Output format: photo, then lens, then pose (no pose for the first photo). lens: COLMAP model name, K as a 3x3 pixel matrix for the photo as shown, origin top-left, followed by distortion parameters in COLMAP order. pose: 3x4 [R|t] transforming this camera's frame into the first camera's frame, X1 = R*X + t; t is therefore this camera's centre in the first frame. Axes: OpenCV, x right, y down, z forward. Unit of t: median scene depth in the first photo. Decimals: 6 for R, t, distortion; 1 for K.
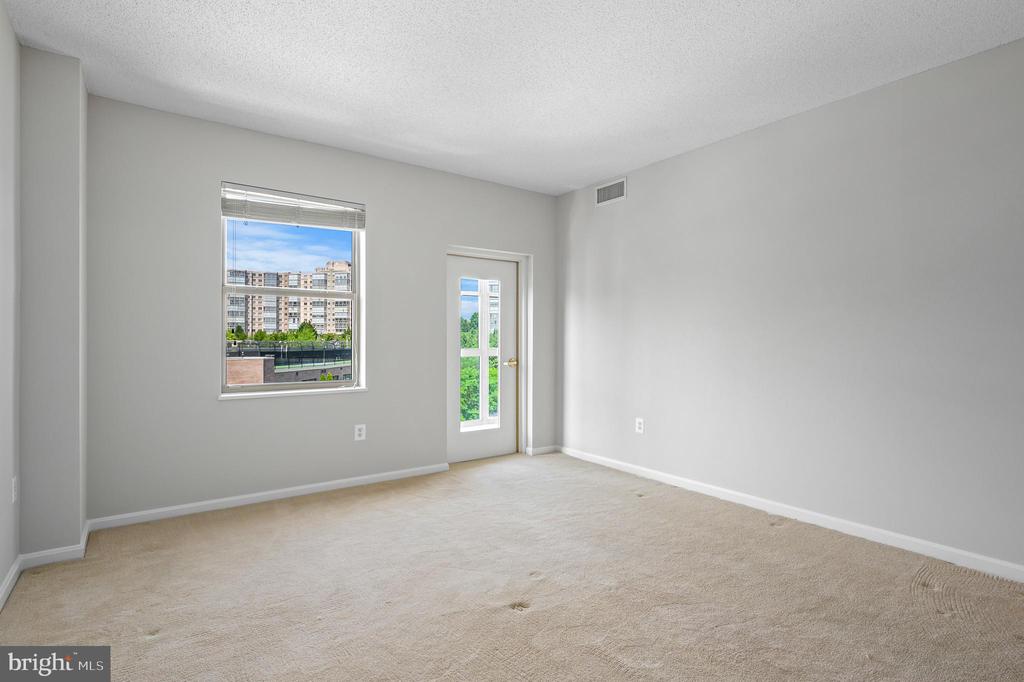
lens RADIAL K [[513.0, 0, 512.9], [0, 513.0, 339.6], [0, 0, 1]] dist [0.026198, -0.000082]
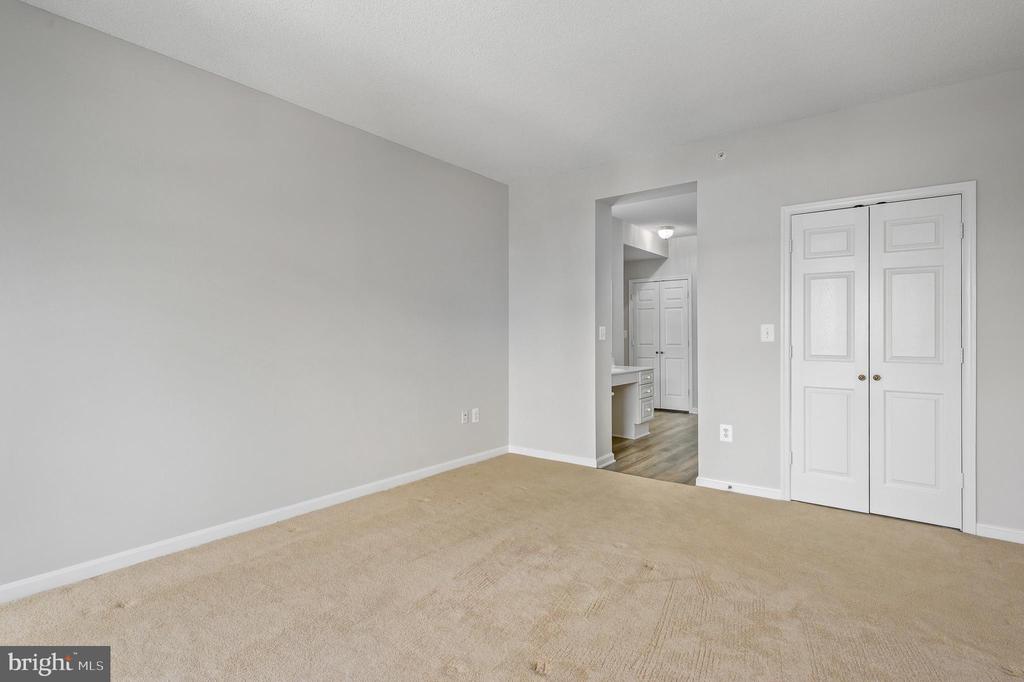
lens RADIAL K [[513.0, 0, 512.8], [0, 513.0, 341.7], [0, 0, 1]] dist [0.026198, -0.000082]
pose [[-0.284488, 0.004364, 0.958670, -0.489383], [0.006946, 0.999973, -0.002491, 0.025890], [-0.958654, 0.005950, -0.284511, 0.881429]]
